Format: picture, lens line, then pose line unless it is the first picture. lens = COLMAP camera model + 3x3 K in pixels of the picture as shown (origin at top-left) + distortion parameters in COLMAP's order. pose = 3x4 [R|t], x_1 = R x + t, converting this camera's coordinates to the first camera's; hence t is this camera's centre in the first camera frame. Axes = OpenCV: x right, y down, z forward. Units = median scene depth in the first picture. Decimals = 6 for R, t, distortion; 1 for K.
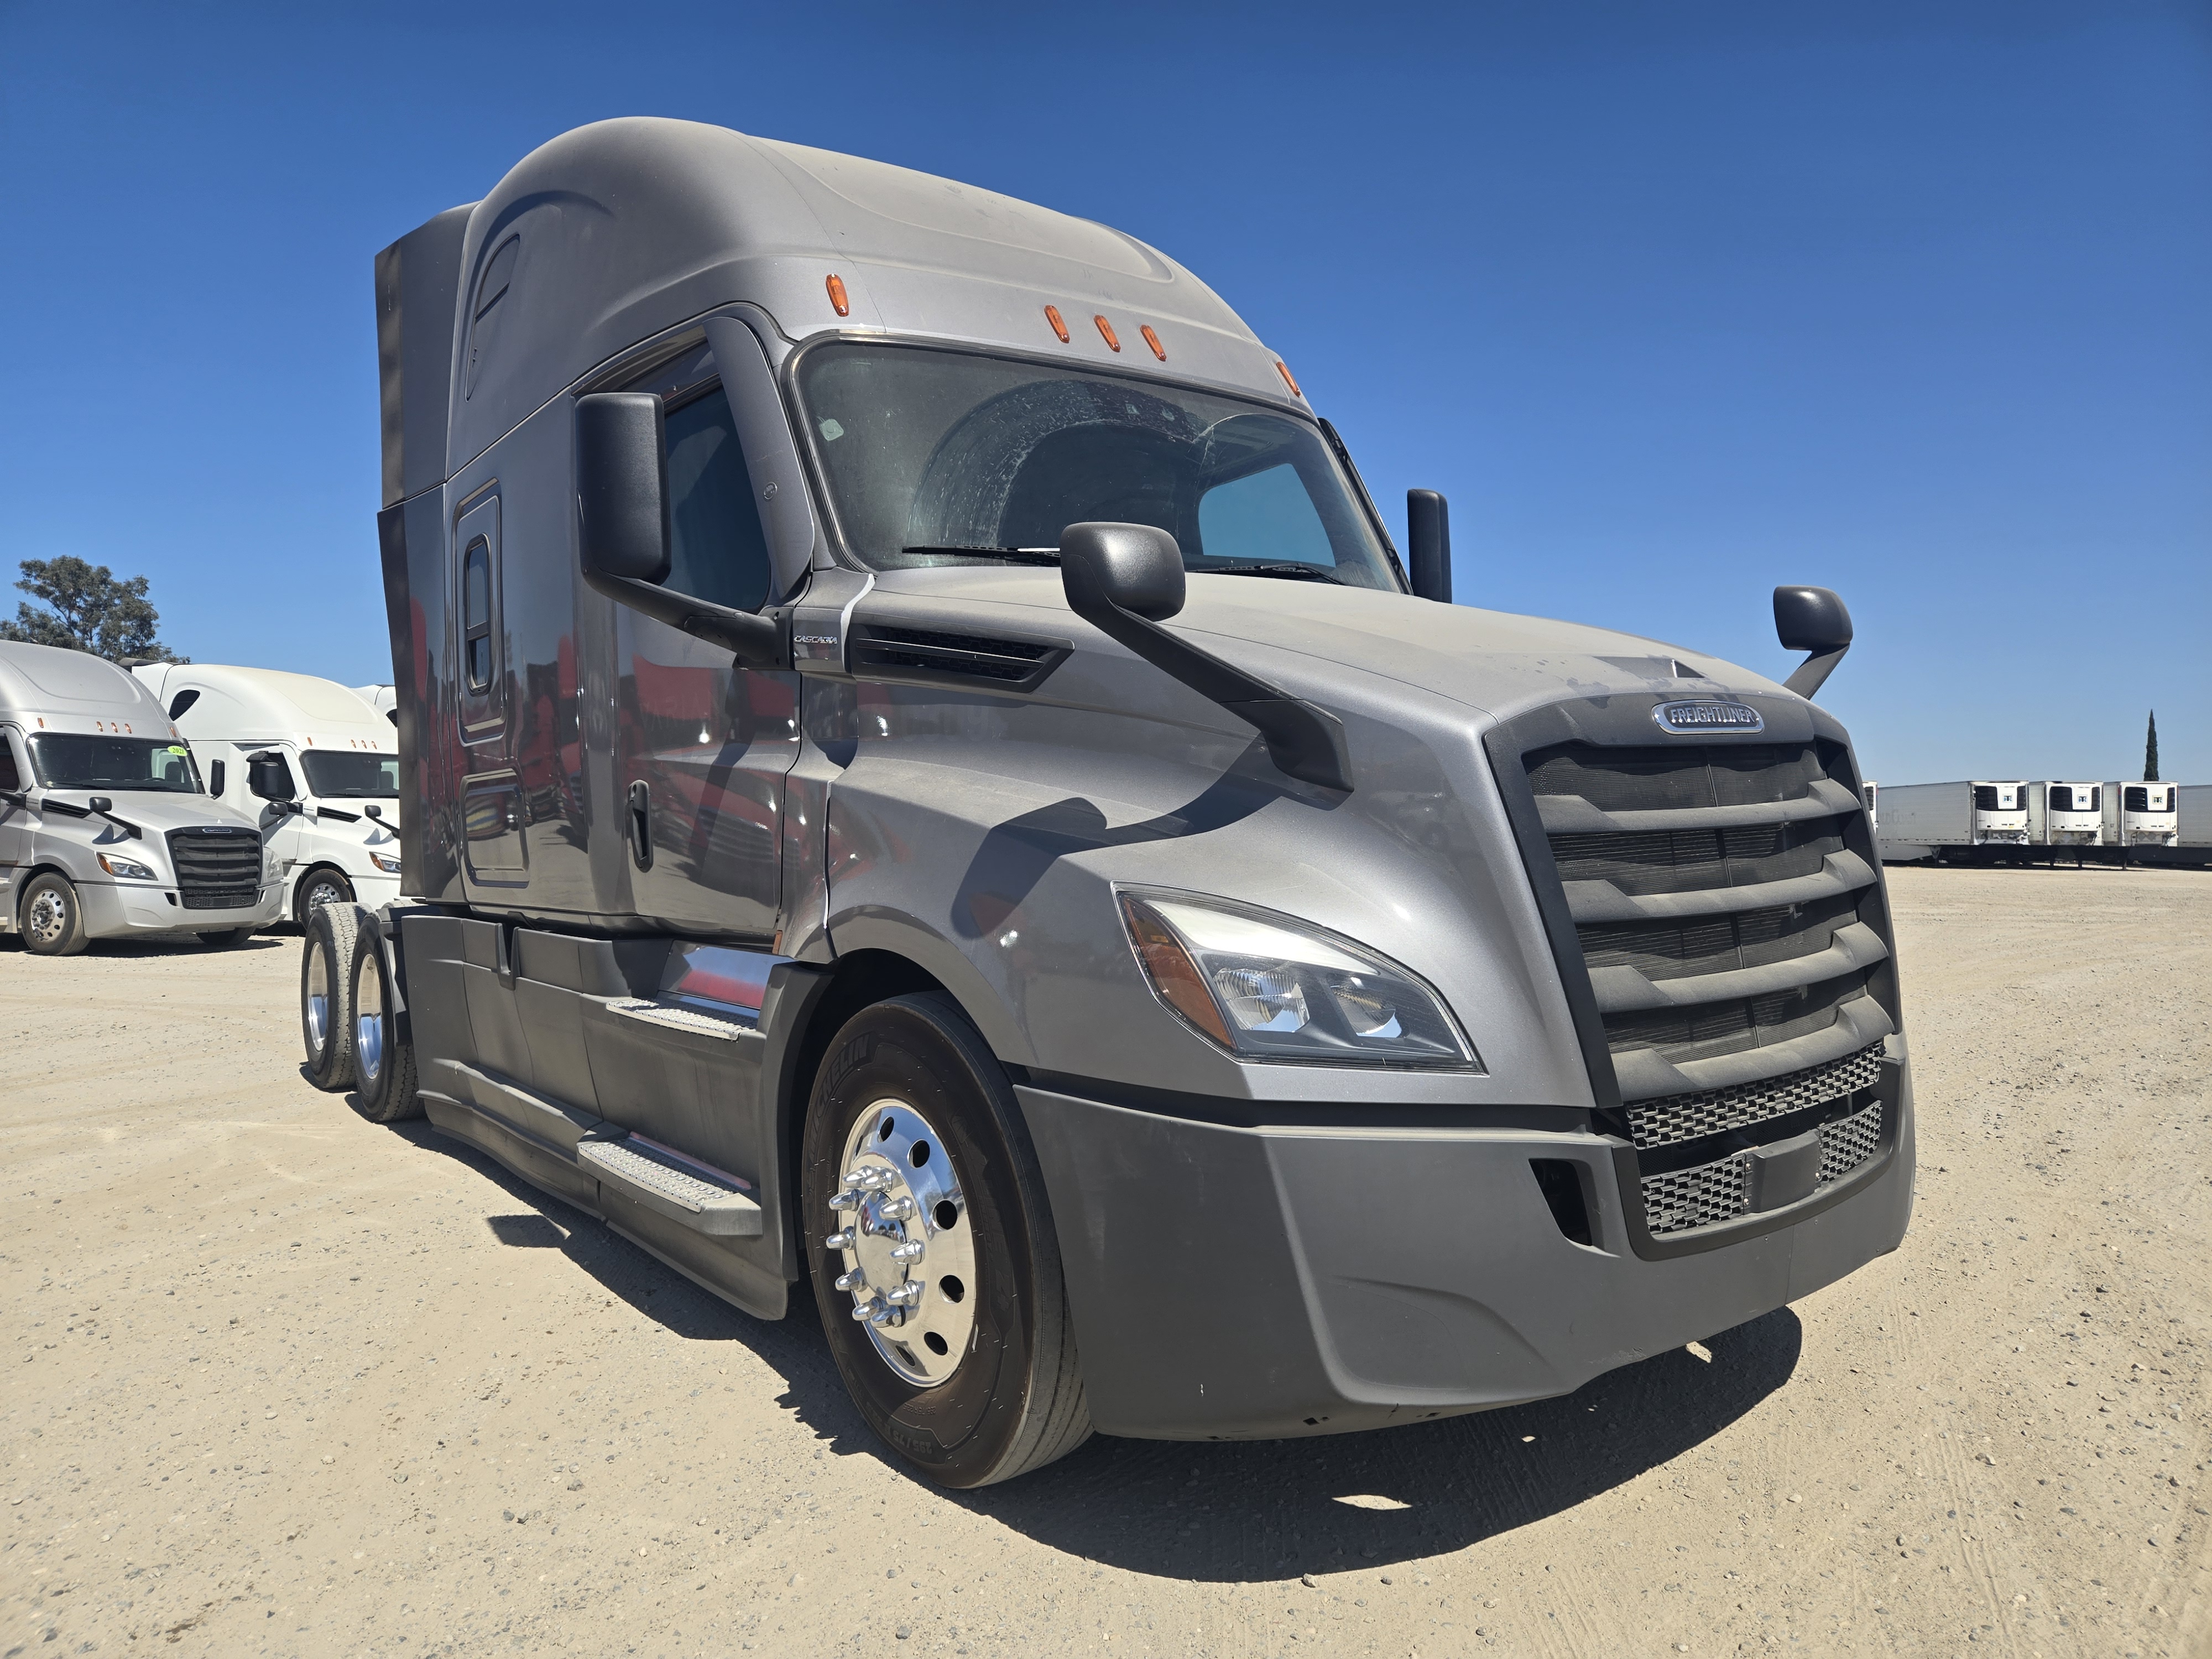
lens RADIAL K [[1494.6, 0, 1067.1], [0, 1494.6, 790.3], [0, 0, 1]] dist [0.027129, -0.002186]
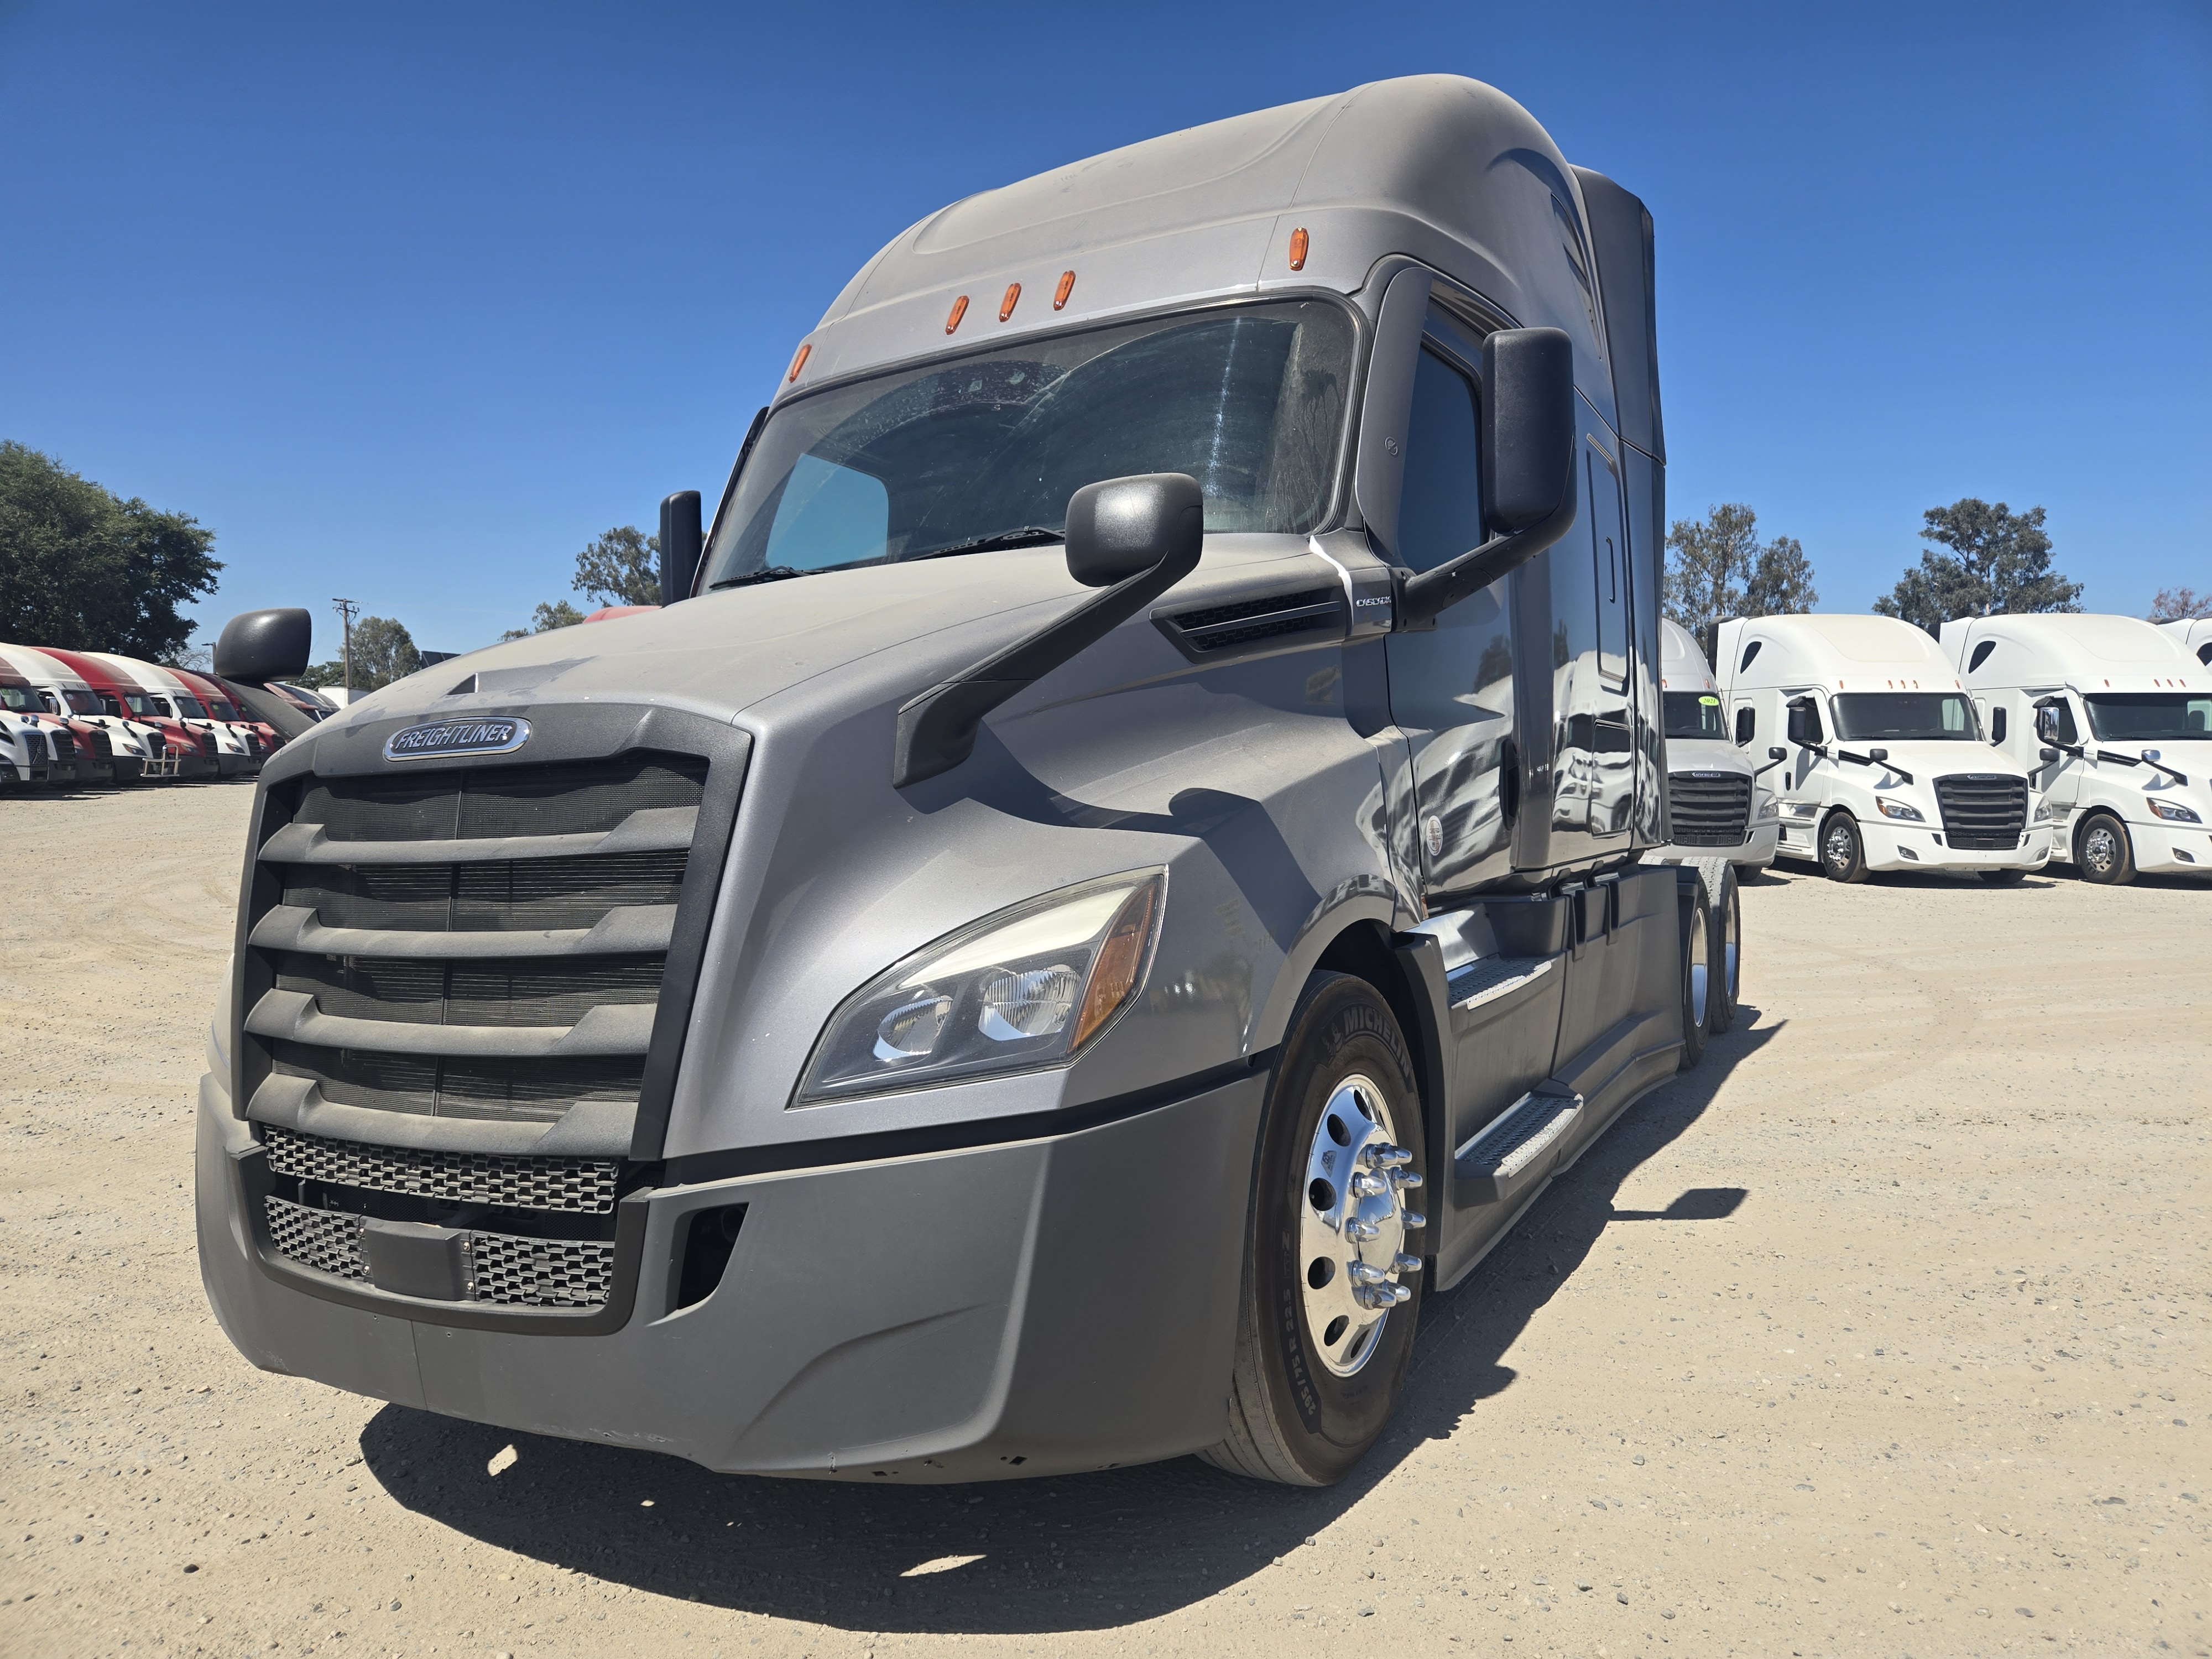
lens RADIAL K [[1475.5, 0, 1107.1], [0, 1475.5, 811.8], [0, 0, 1]] dist [0.054980, -0.041826]
pose [[0.426271, 0.029763, -0.904106, 0.216922], [0.025206, 0.998680, 0.044760, -0.005547], [0.904244, -0.041869, 0.424958, 0.152645]]
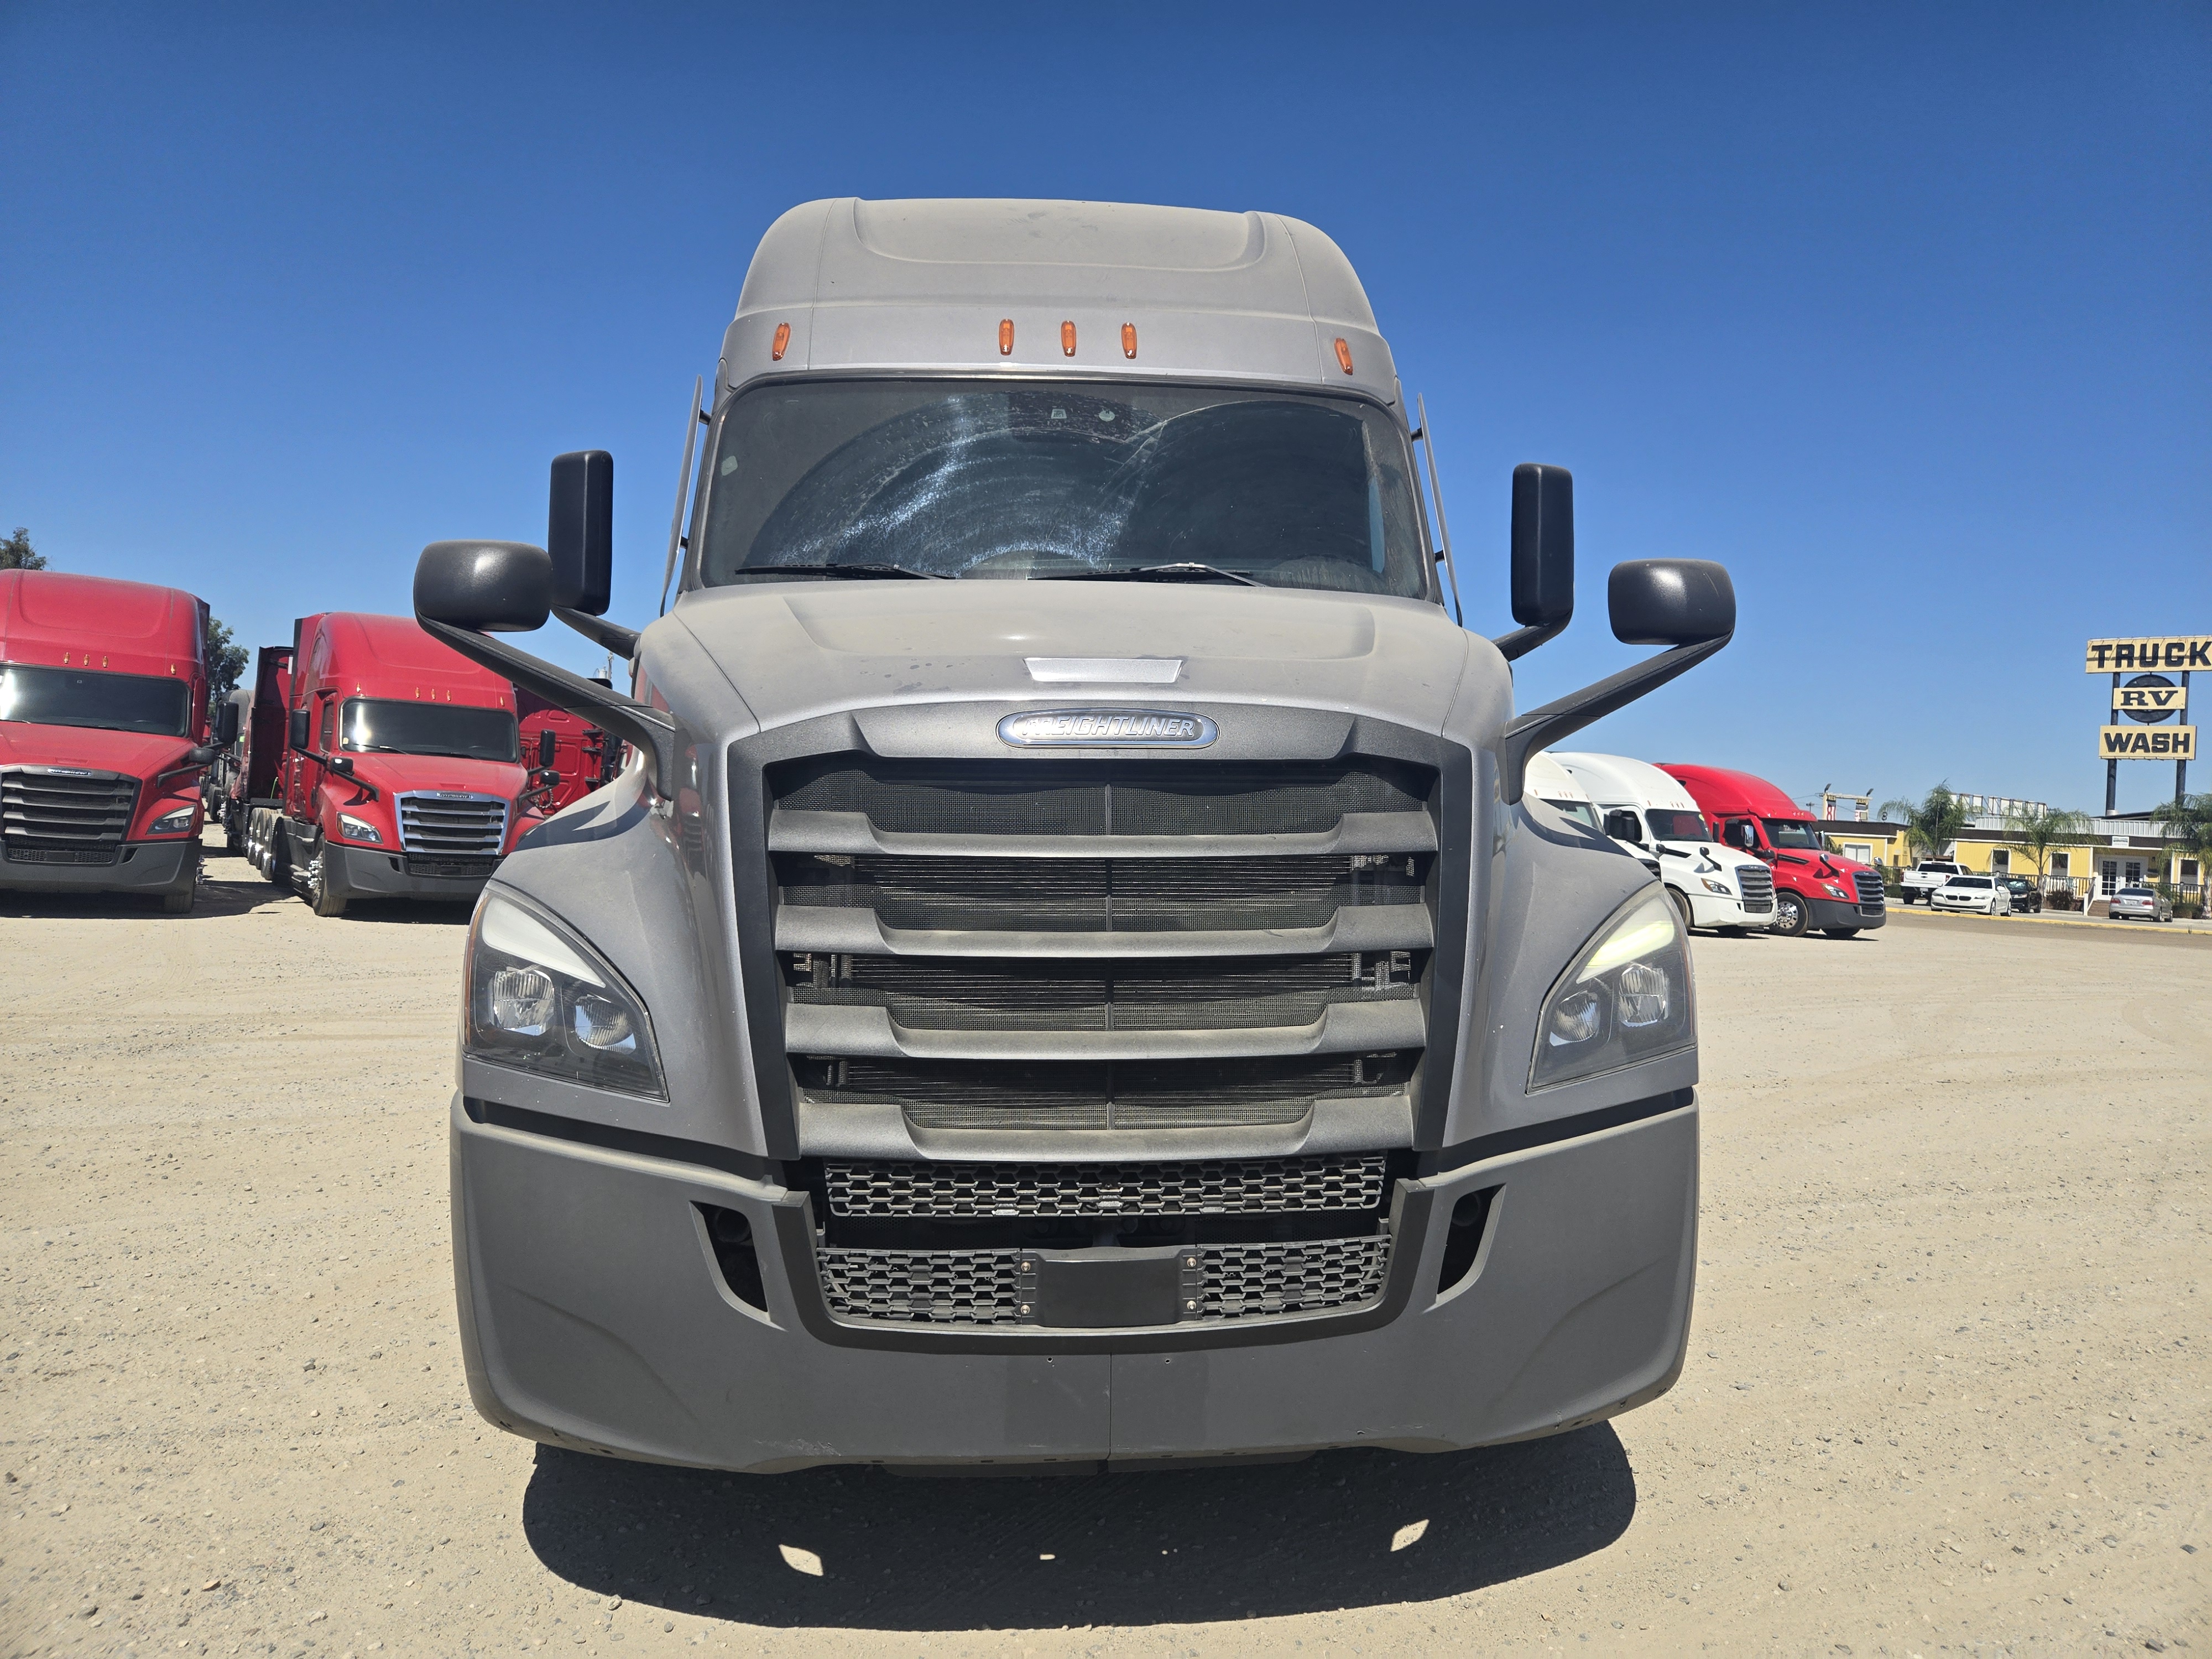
lens RADIAL K [[1484.9, 0, 1112.0], [0, 1484.9, 759.9], [0, 0, 1]] dist [0.024406, -0.006208]
pose [[0.844613, 0.017892, -0.535079, 0.137046], [-0.035468, 0.999116, -0.022577, -0.001984], [0.534202, 0.038047, 0.844500, 0.047212]]
